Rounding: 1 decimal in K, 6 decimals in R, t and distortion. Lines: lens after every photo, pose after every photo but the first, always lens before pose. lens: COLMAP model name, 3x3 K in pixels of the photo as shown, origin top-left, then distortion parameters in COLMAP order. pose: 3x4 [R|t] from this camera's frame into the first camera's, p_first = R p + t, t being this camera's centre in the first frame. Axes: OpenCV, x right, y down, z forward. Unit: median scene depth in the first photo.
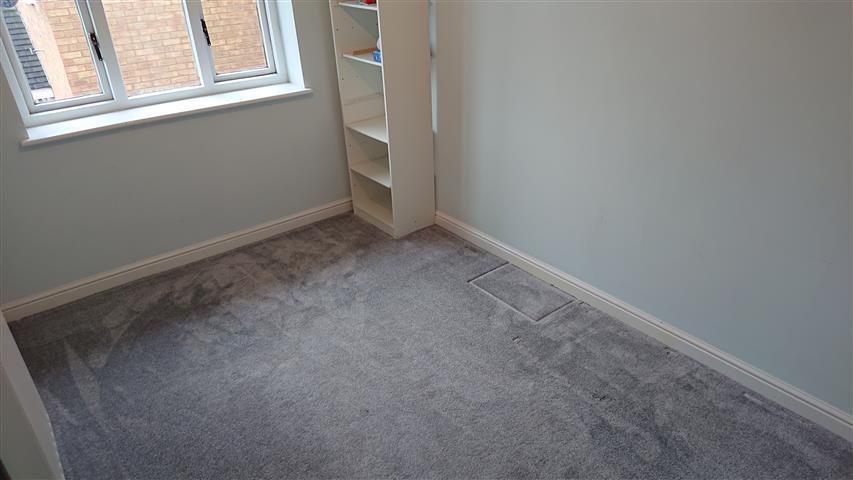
lens RADIAL K [[583.8, 0, 426.5], [0, 583.8, 240.0], [0, 0, 1]] dist [0.230543, -0.325687]
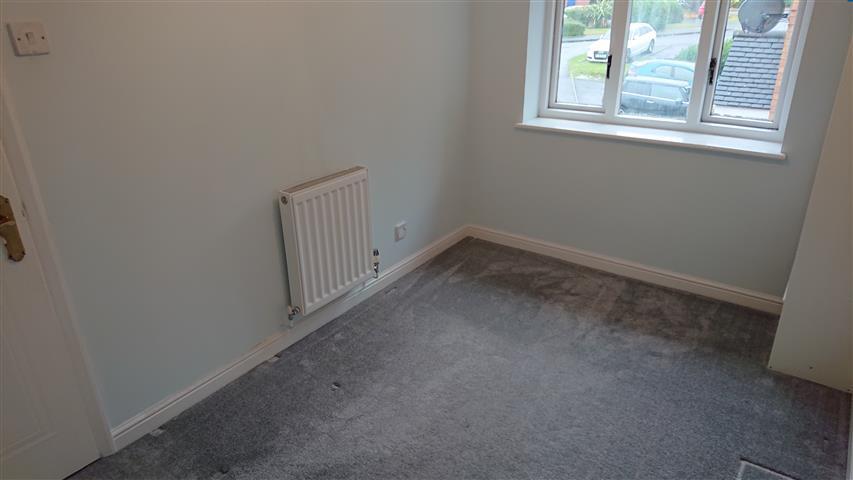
lens RADIAL K [[583.8, 0, 426.5], [0, 583.8, 240.0], [0, 0, 1]] dist [0.230543, -0.325687]
pose [[0.264546, 0.412629, -0.871638, 0.475178], [-0.436067, 0.857342, 0.273513, -0.178182], [0.860152, 0.307736, 0.406741, 0.293632]]
